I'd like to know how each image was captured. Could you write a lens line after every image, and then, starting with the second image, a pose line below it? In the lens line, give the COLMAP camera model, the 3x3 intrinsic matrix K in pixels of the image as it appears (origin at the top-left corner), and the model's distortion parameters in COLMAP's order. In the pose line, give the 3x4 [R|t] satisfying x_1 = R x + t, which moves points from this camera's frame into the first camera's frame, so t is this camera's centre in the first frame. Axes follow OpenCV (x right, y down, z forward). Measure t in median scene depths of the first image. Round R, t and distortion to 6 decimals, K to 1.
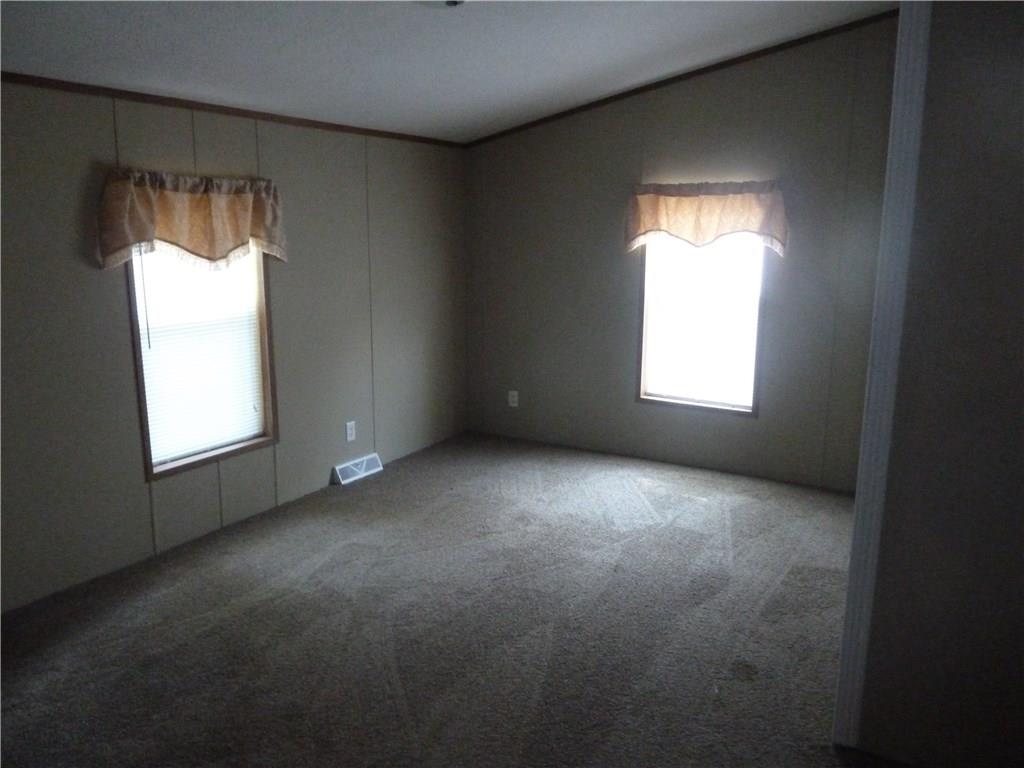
lens RADIAL K [[764.0, 0, 512.0], [0, 764.0, 384.0], [0, 0, 1]] dist [-0.000602, -0.002550]
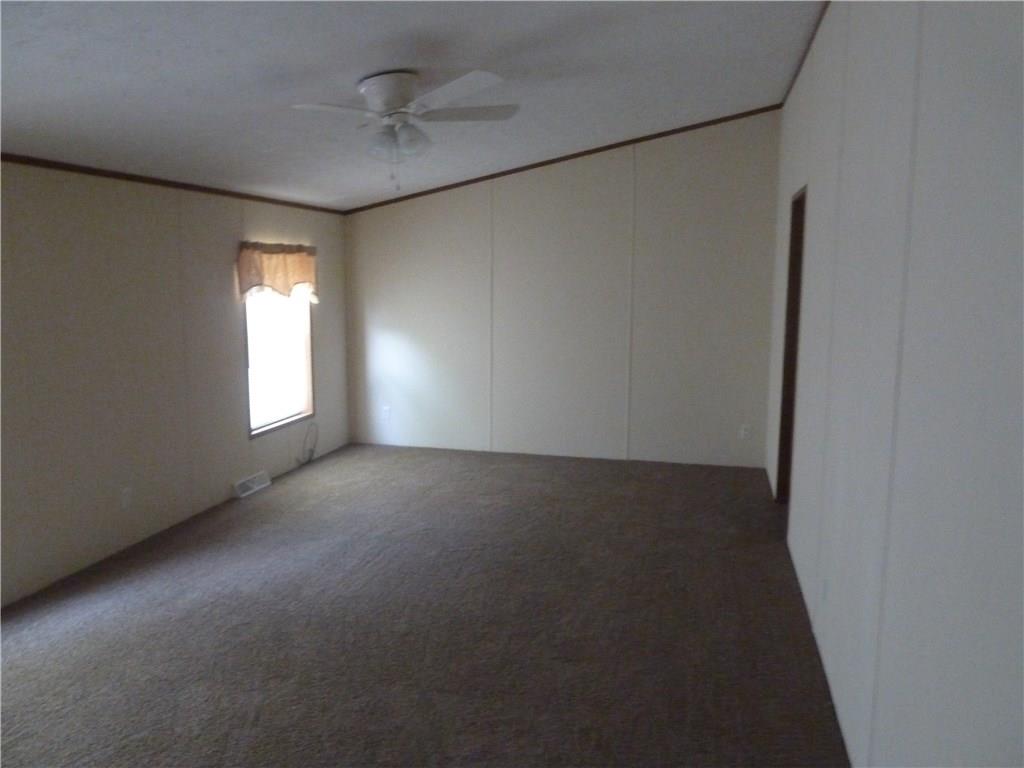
lens RADIAL K [[764.0, 0, 512.0], [0, 764.0, 384.0], [0, 0, 1]] dist [-0.000602, -0.002550]
pose [[0.959865, -0.044810, 0.276860, -0.350776], [0.061585, 0.996736, -0.052189, 0.115145], [-0.273618, 0.067145, 0.959492, -0.567463]]
